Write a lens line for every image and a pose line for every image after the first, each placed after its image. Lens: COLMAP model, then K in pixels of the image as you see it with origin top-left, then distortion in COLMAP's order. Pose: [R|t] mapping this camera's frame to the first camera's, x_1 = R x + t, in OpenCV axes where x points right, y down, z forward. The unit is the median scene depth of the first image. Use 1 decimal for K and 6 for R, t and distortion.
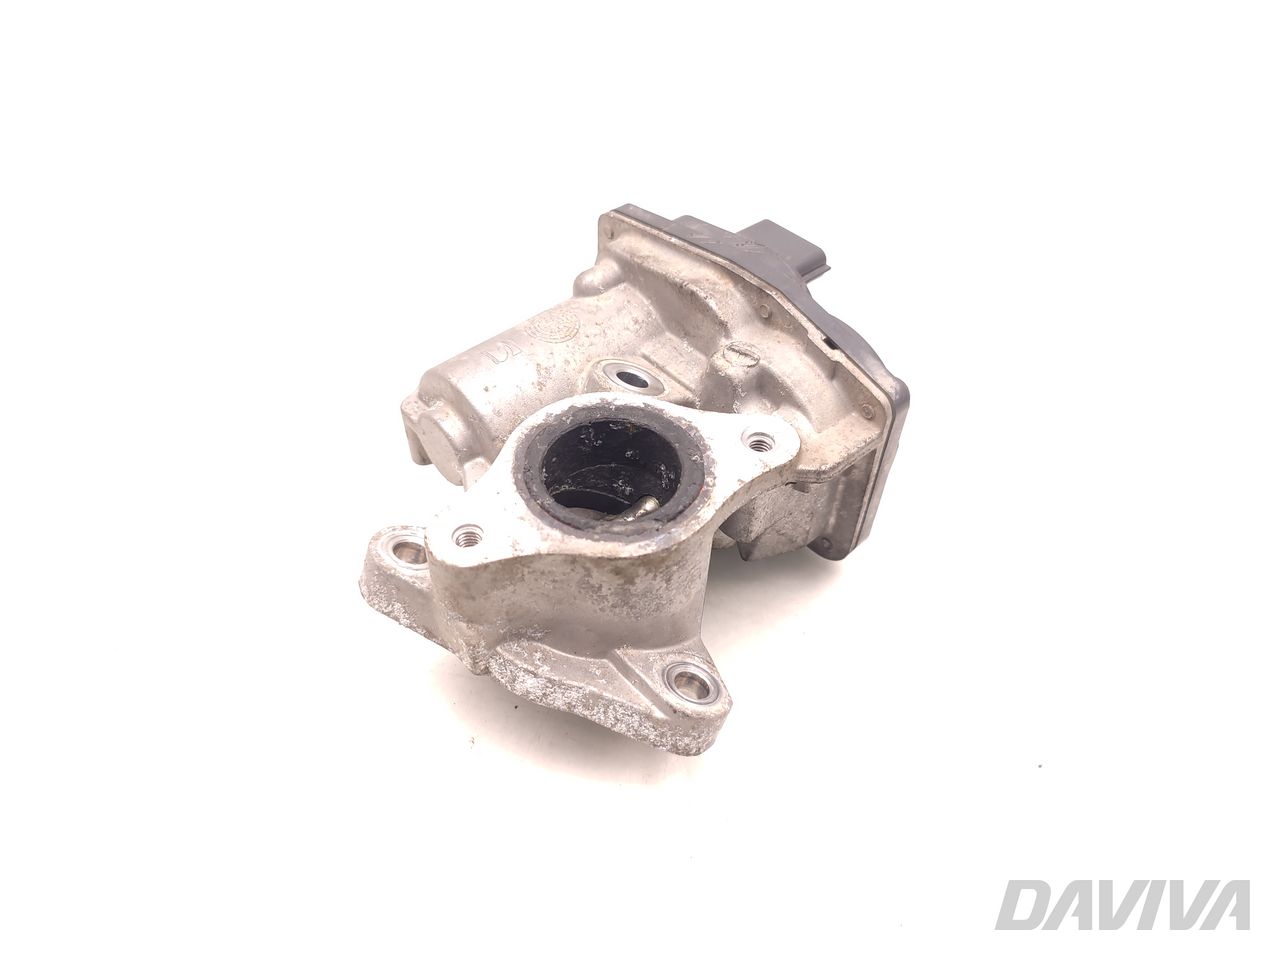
lens RADIAL K [[949.9, 0, 635.7], [0, 949.9, 481.9], [0, 0, 1]] dist [0.014898, 0.000148]
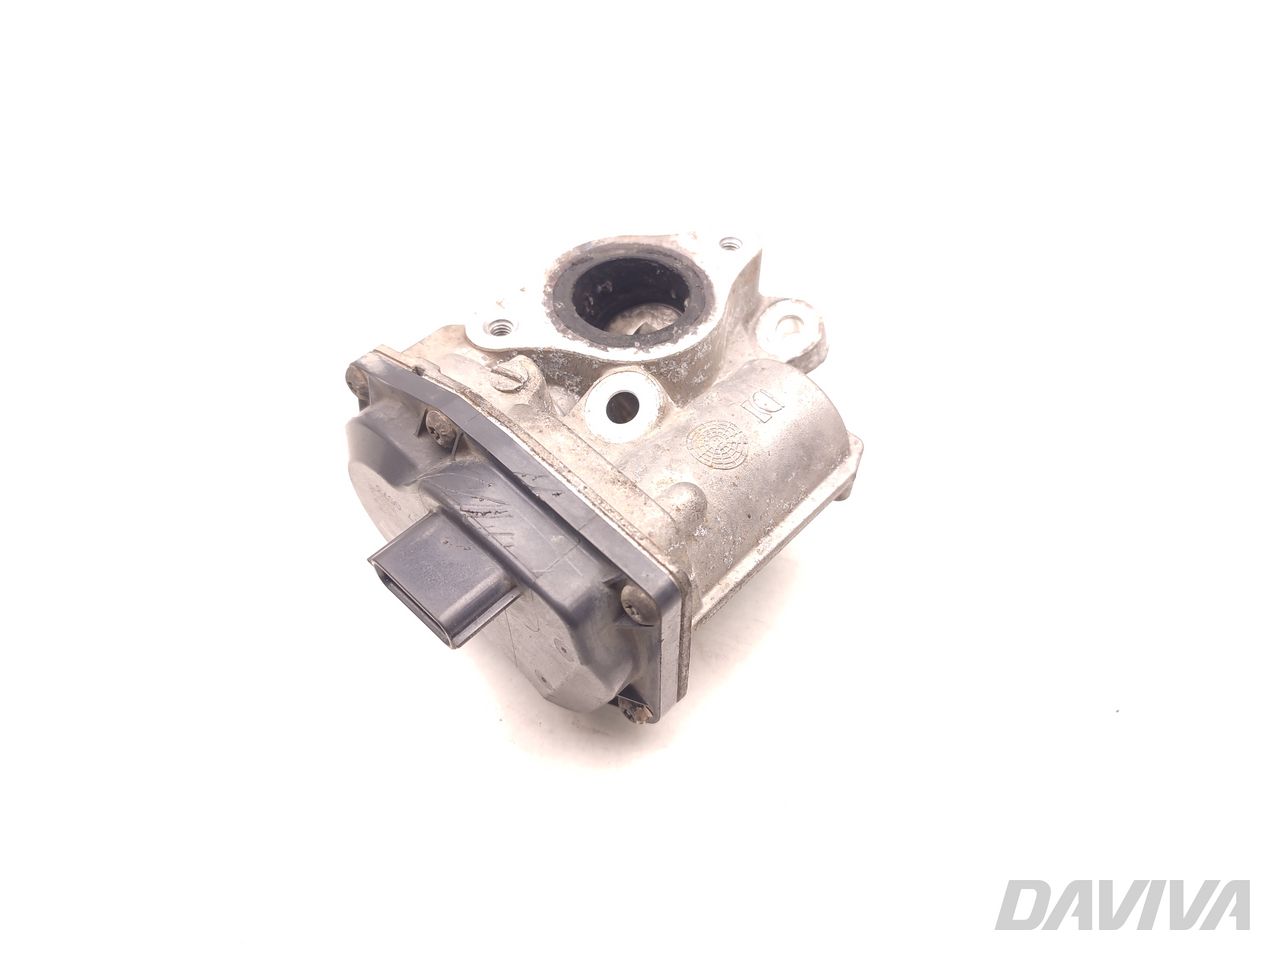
lens RADIAL K [[949.9, 0, 643.5], [0, 949.9, 475.0], [0, 0, 1]] dist [0.014898, 0.000148]
pose [[-0.996953, 0.053807, -0.056484, 0.035885], [-0.062695, -0.121763, 0.990577, -1.141427], [0.046422, 0.991100, 0.124765, 1.006633]]
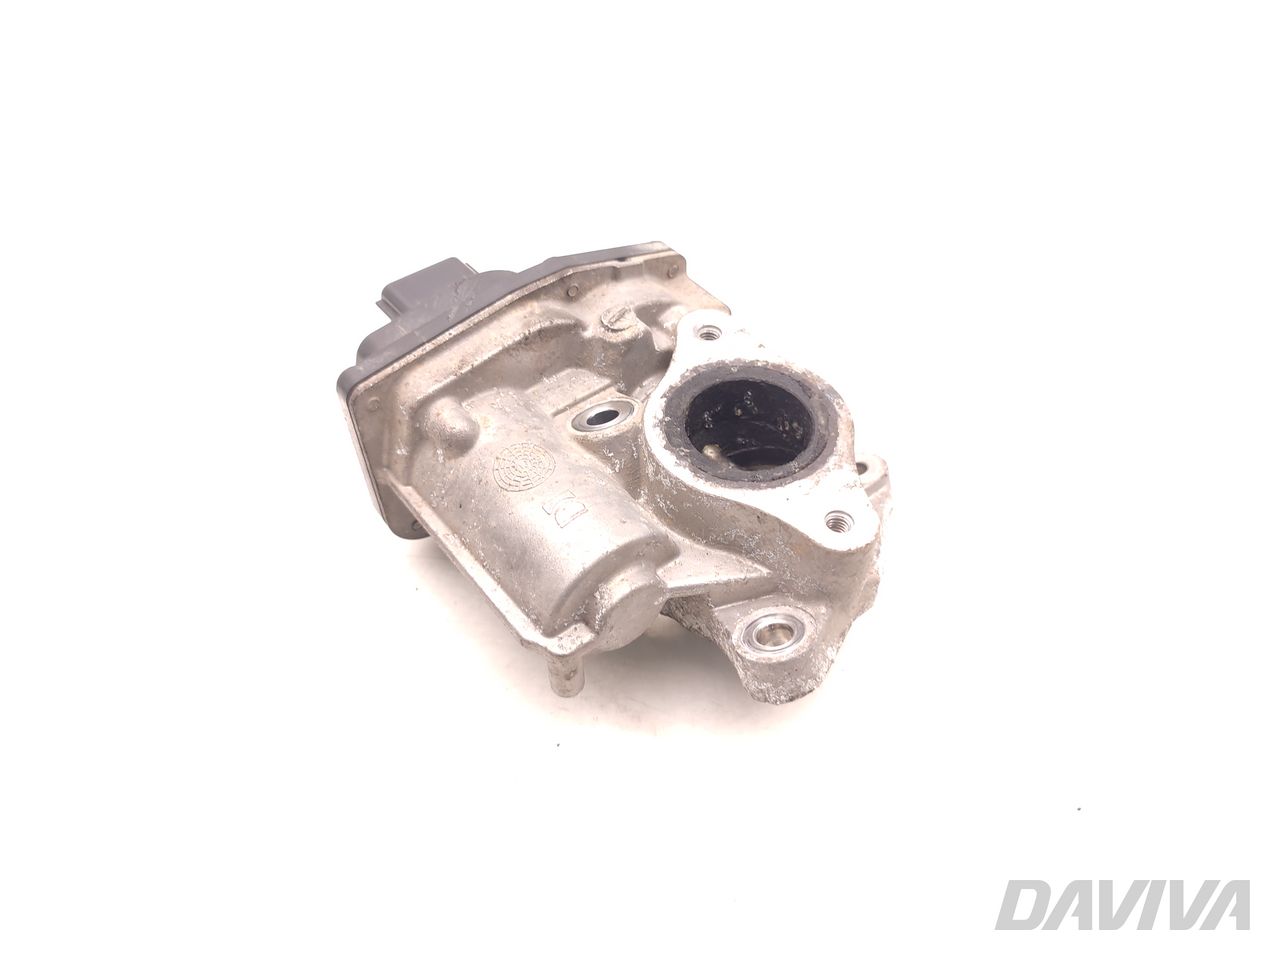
lens RADIAL K [[949.9, 0, 634.8], [0, 949.9, 479.5], [0, 0, 1]] dist [0.014898, 0.000148]
pose [[0.057773, -0.758151, 0.649515, -0.741753], [0.723431, 0.480139, 0.496098, -0.580478], [-0.687975, 0.441219, 0.576209, 0.456398]]
